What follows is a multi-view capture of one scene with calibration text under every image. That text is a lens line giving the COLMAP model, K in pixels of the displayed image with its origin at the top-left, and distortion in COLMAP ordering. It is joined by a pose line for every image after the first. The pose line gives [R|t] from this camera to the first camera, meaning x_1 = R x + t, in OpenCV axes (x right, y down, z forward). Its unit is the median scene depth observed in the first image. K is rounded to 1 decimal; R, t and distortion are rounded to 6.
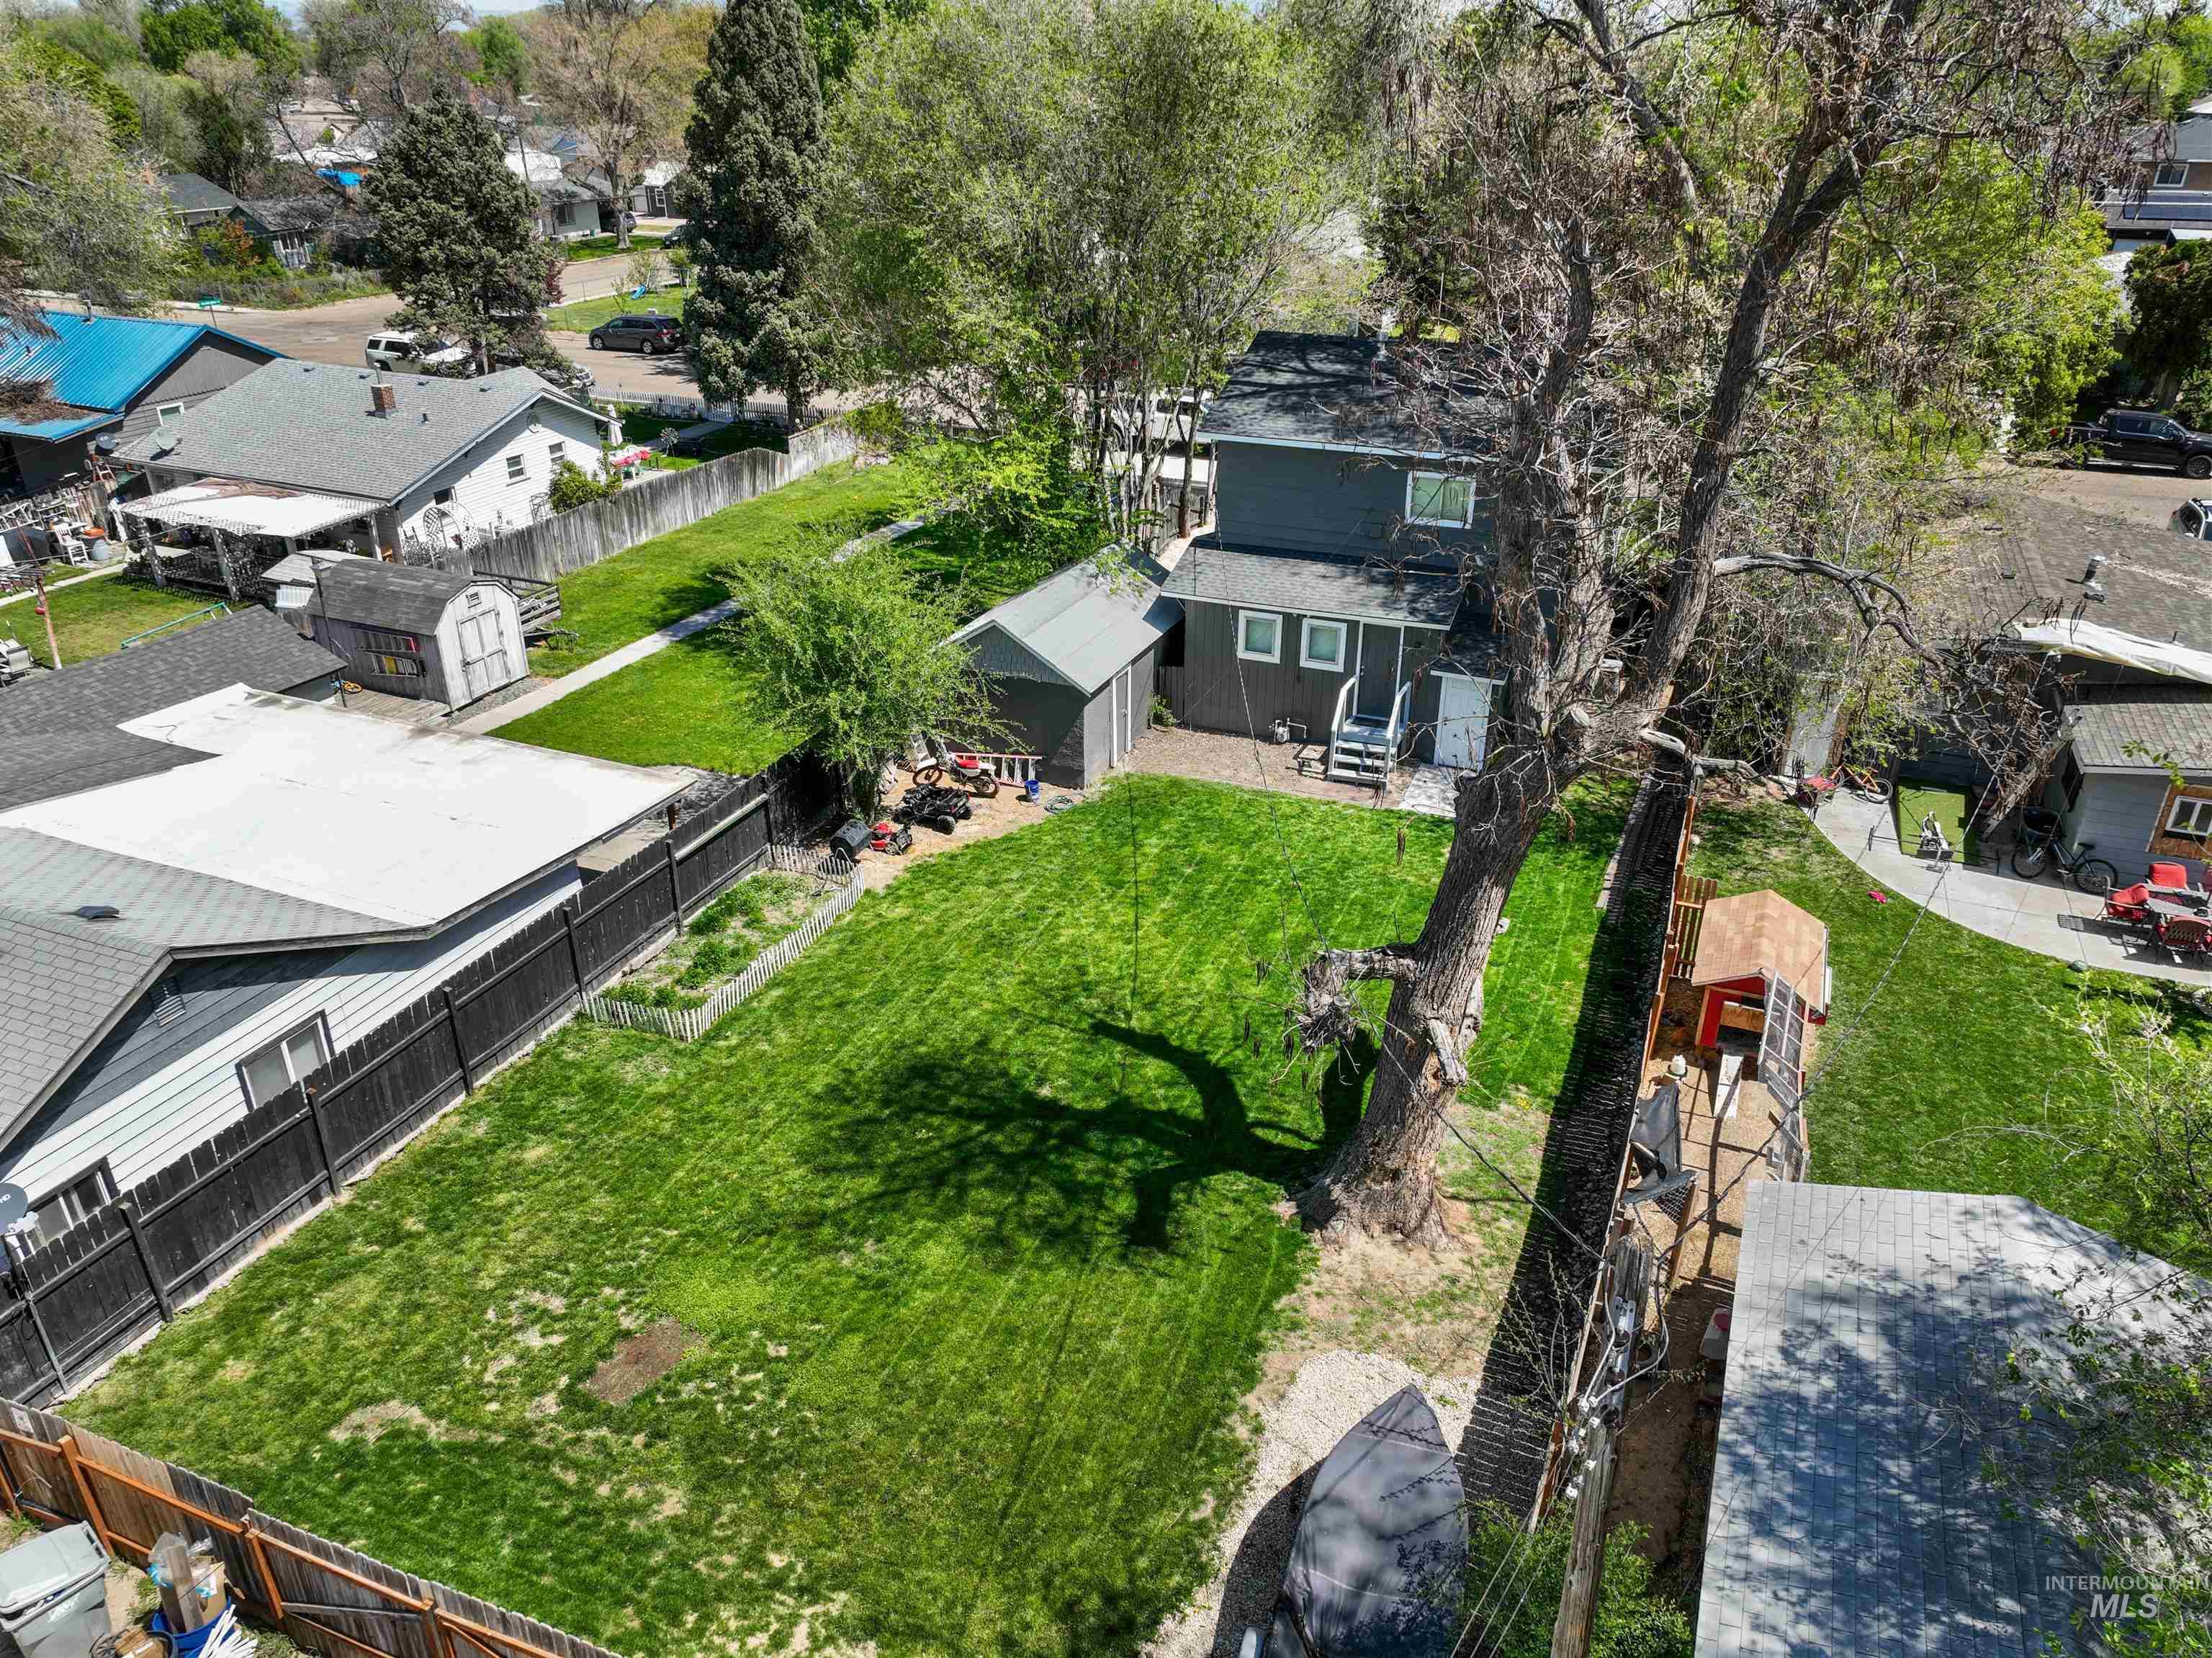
lens RADIAL K [[1562.4, 0, 1097.6], [0, 1562.4, 830.7], [0, 0, 1]] dist [0.002554, 0.004672]
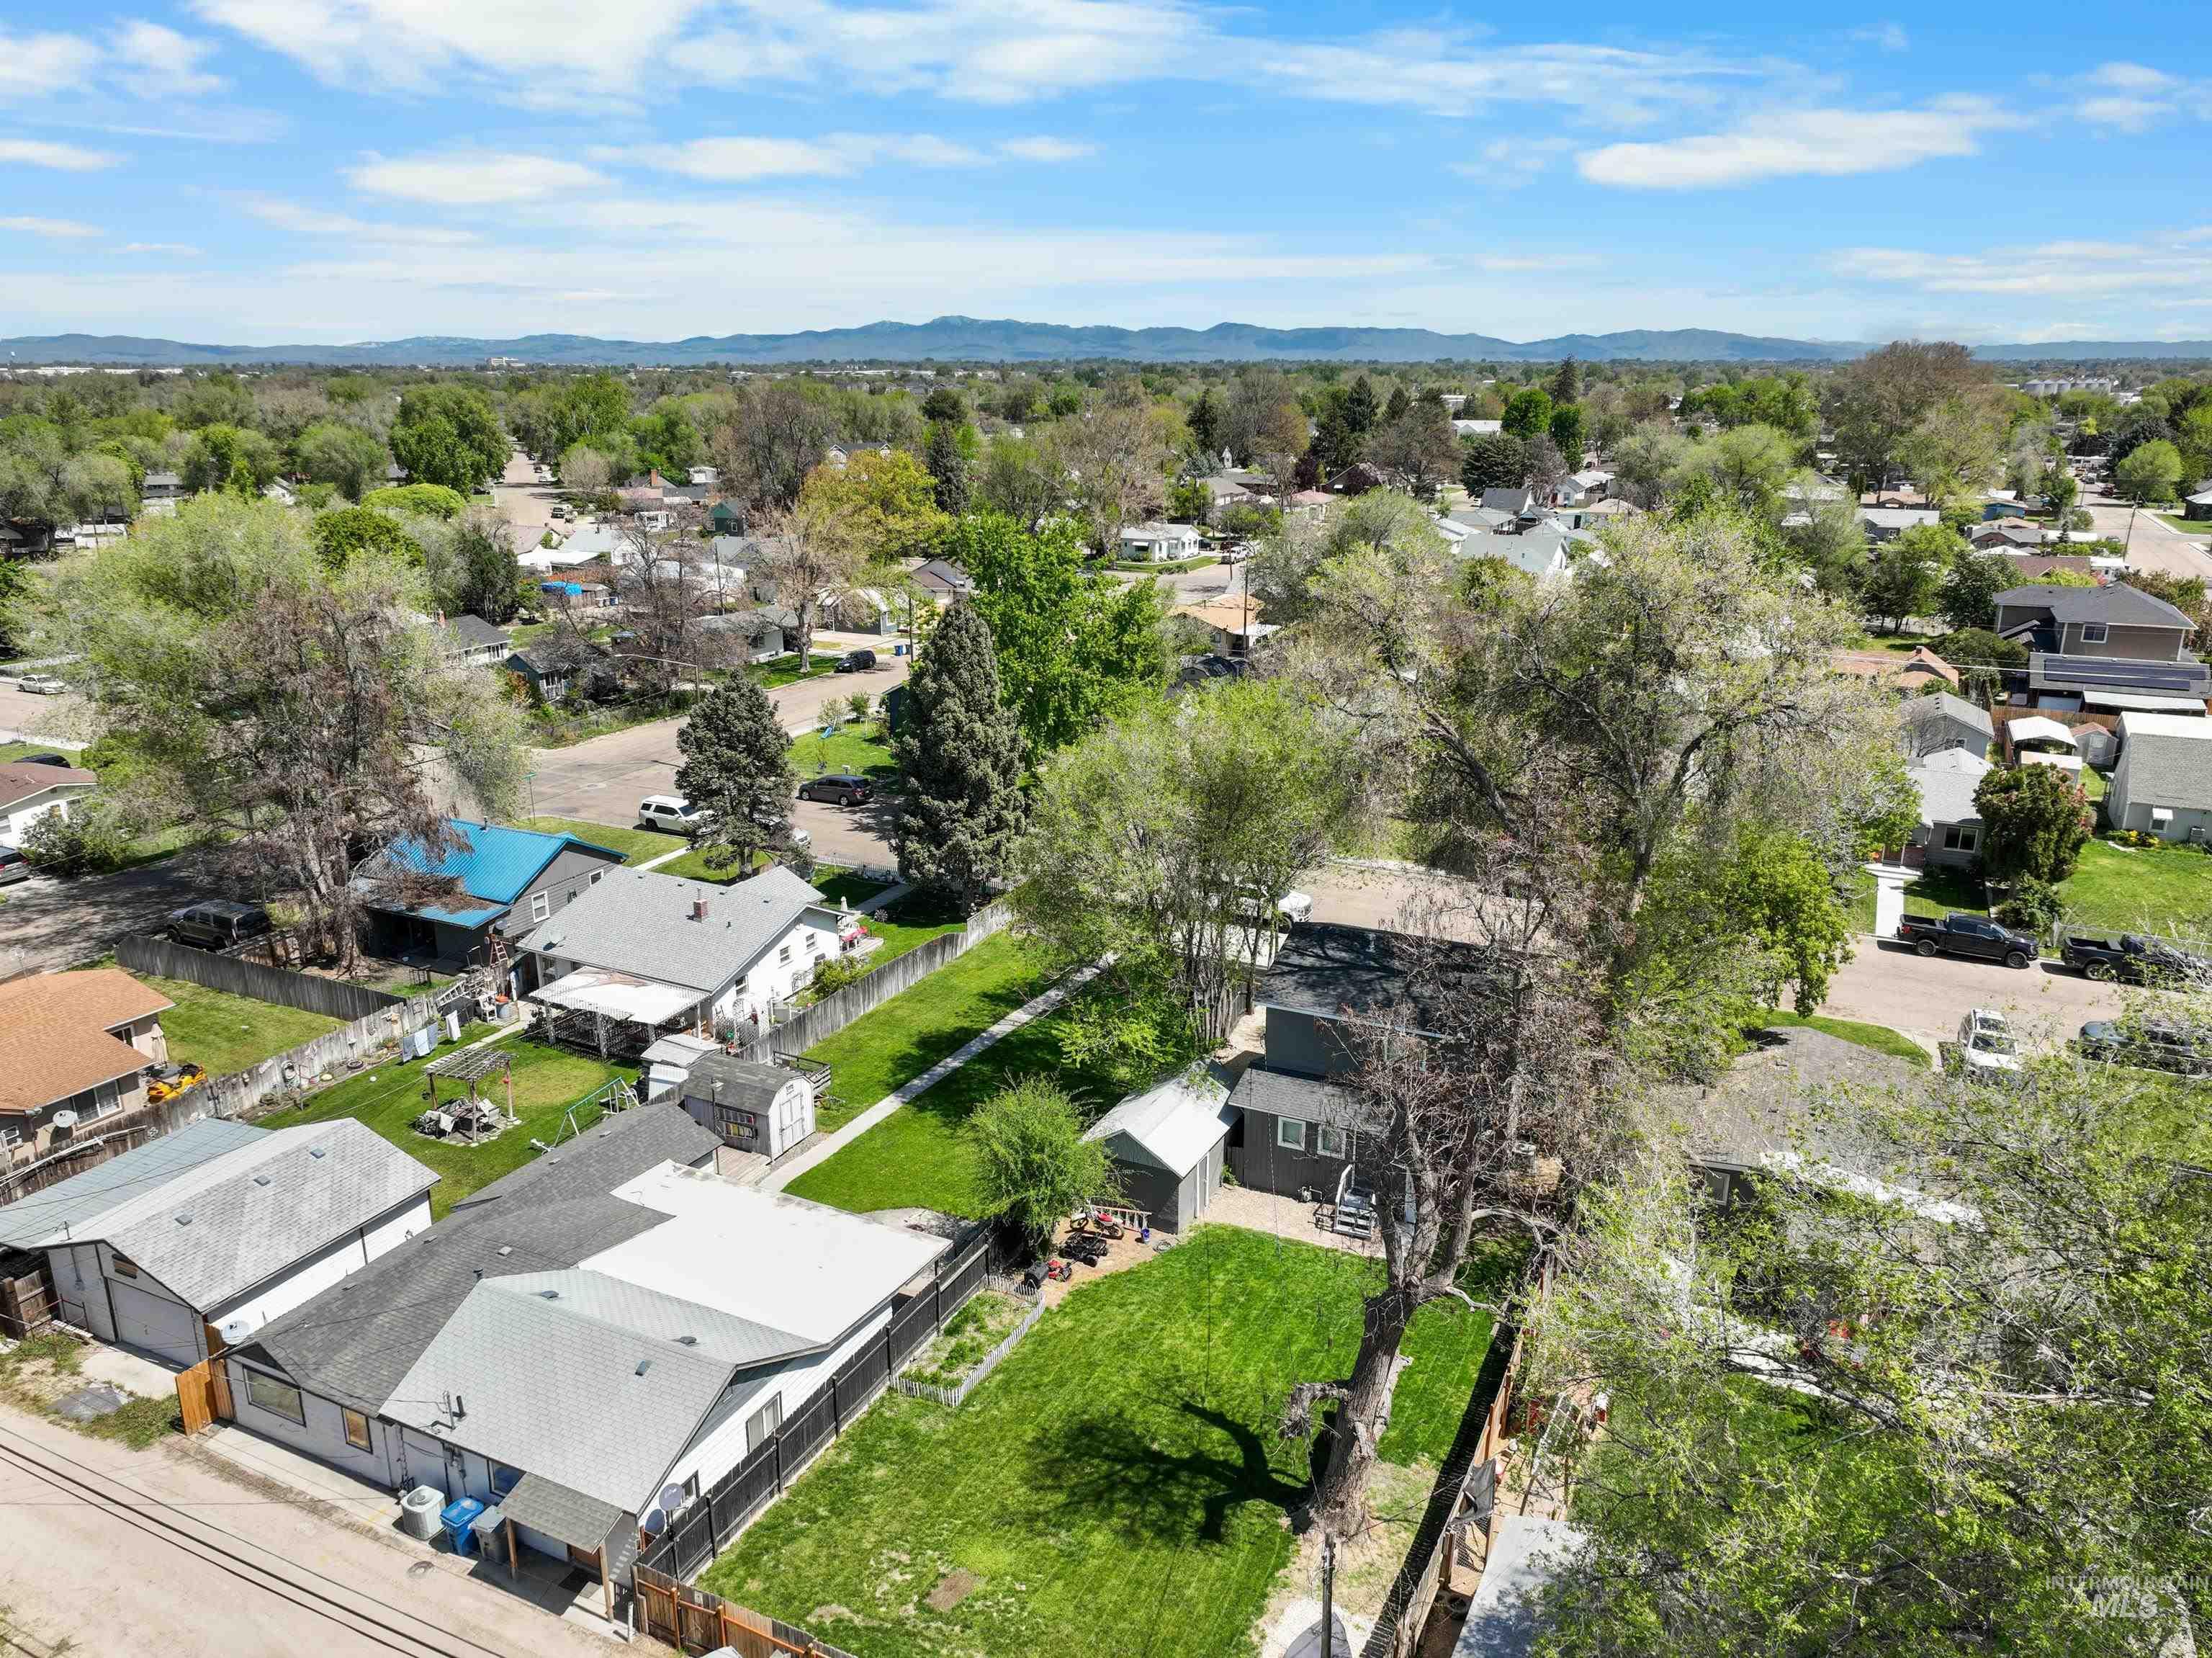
lens RADIAL K [[1562.4, 0, 1097.6], [0, 1562.4, 830.7], [0, 0, 1]] dist [0.002554, 0.004672]
pose [[0.998240, 0.014860, -0.057418, -0.005955], [-0.024683, 0.984371, -0.174367, -0.171098], [0.053930, 0.175477, 0.983005, -0.711076]]
